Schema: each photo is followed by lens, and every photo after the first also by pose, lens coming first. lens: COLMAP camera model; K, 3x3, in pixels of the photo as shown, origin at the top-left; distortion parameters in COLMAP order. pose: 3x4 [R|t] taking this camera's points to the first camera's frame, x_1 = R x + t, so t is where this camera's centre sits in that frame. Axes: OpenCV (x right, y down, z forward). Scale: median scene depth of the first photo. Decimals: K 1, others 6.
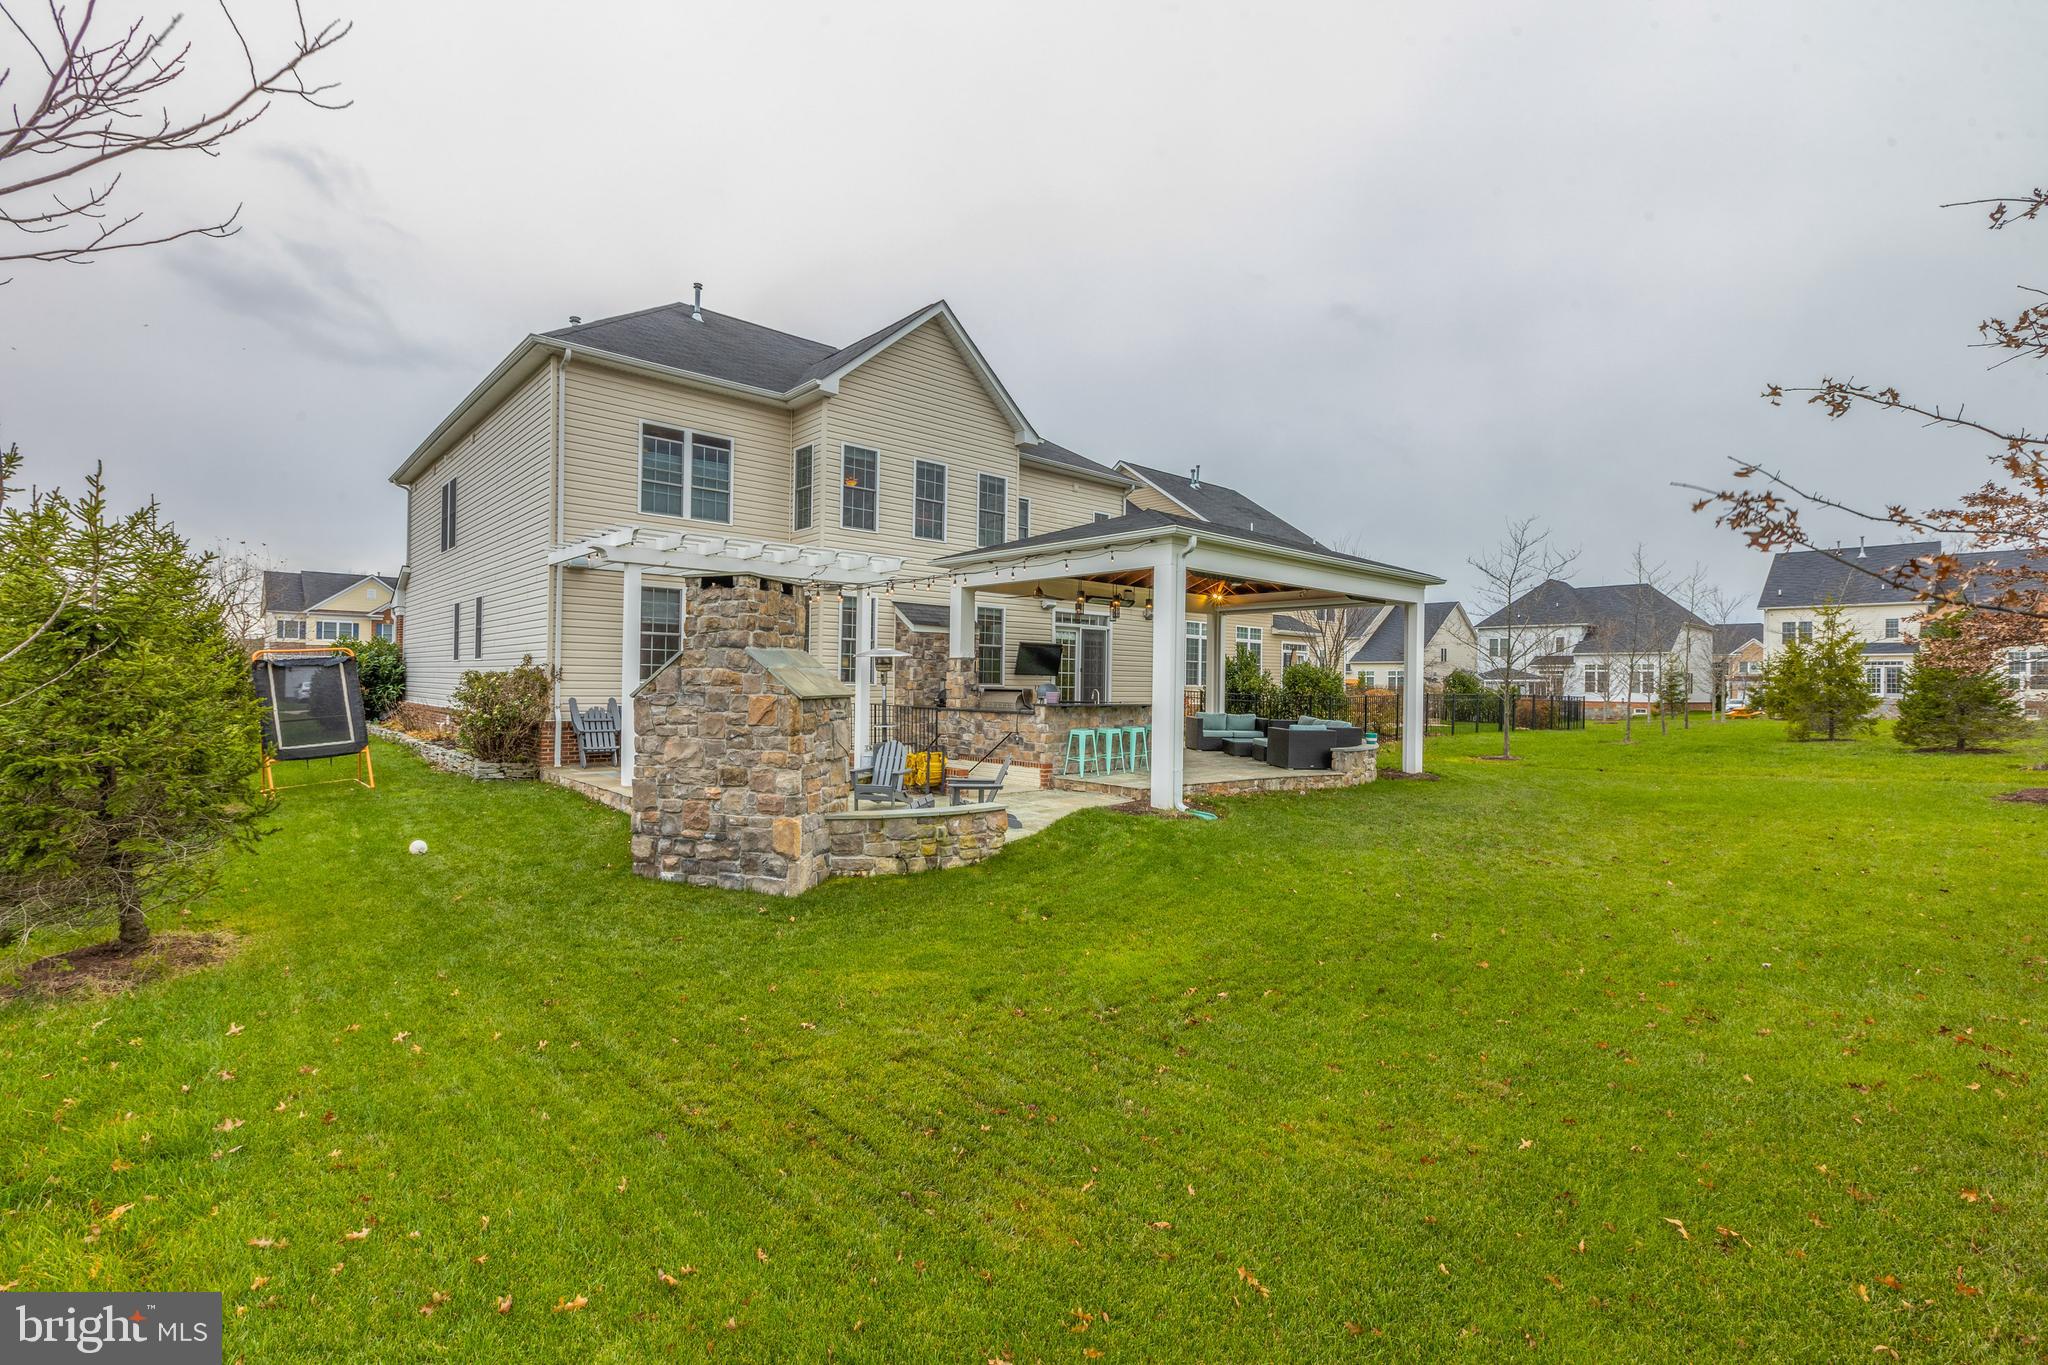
lens RADIAL K [[909.4, 0, 1023.5], [0, 909.4, 670.8], [0, 0, 1]] dist [0.002061, -0.000516]
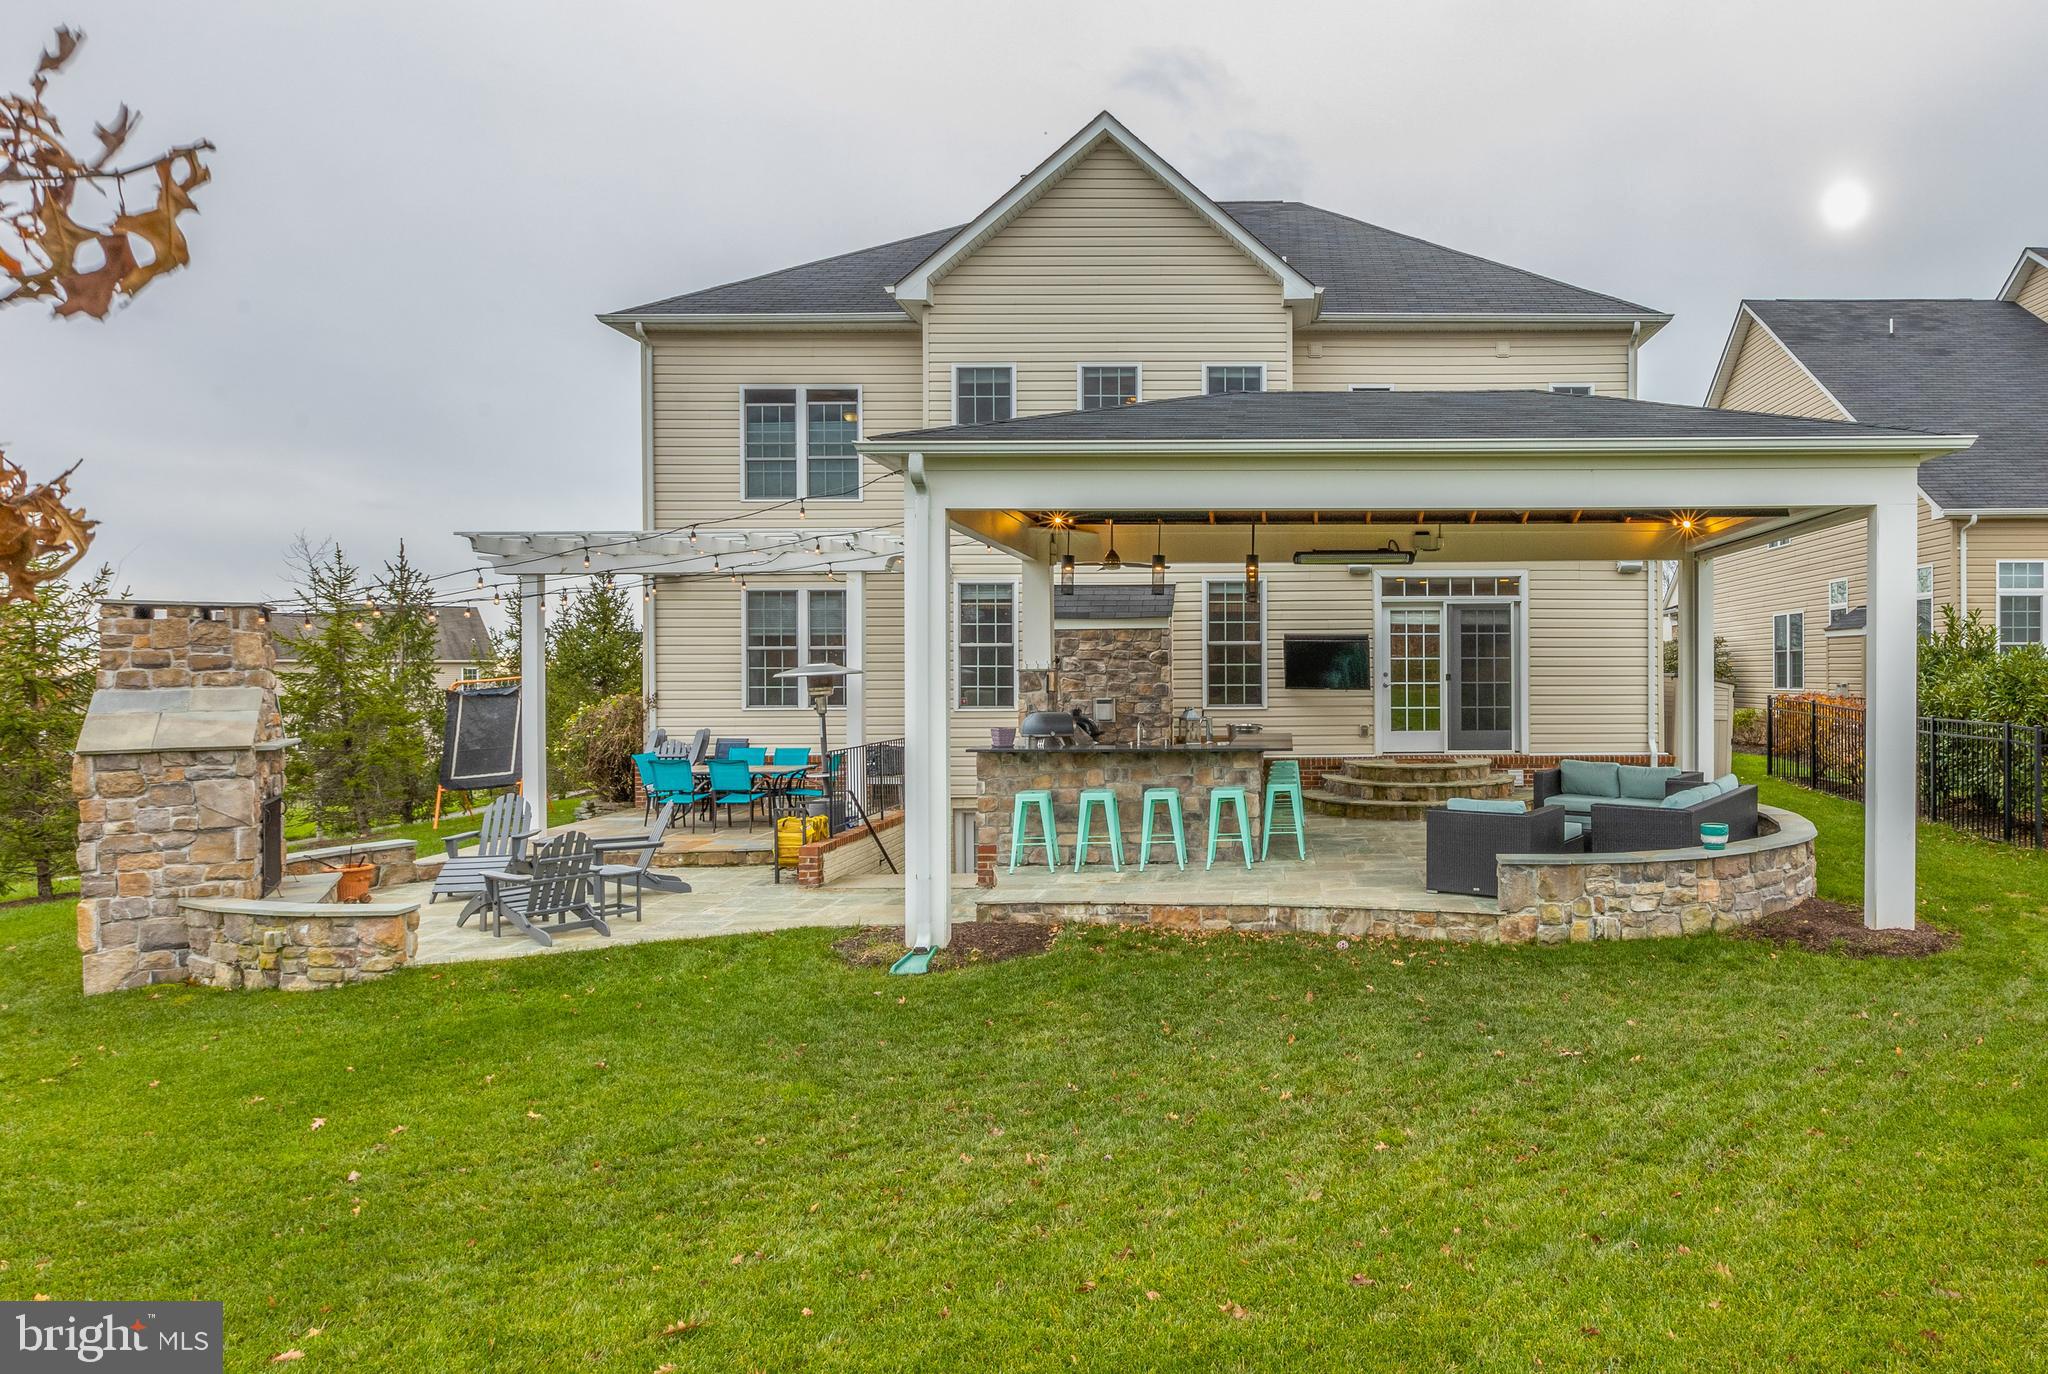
lens RADIAL K [[1293.2, 0, 1281.7], [0, 1293.2, 679.7], [0, 0, 1]] dist [-0.009621, 0.009697]
pose [[0.748231, -0.014812, -0.663273, 0.656649], [0.024513, 0.999685, 0.005328, -0.007662], [0.662986, -0.020245, 0.748358, 0.424466]]
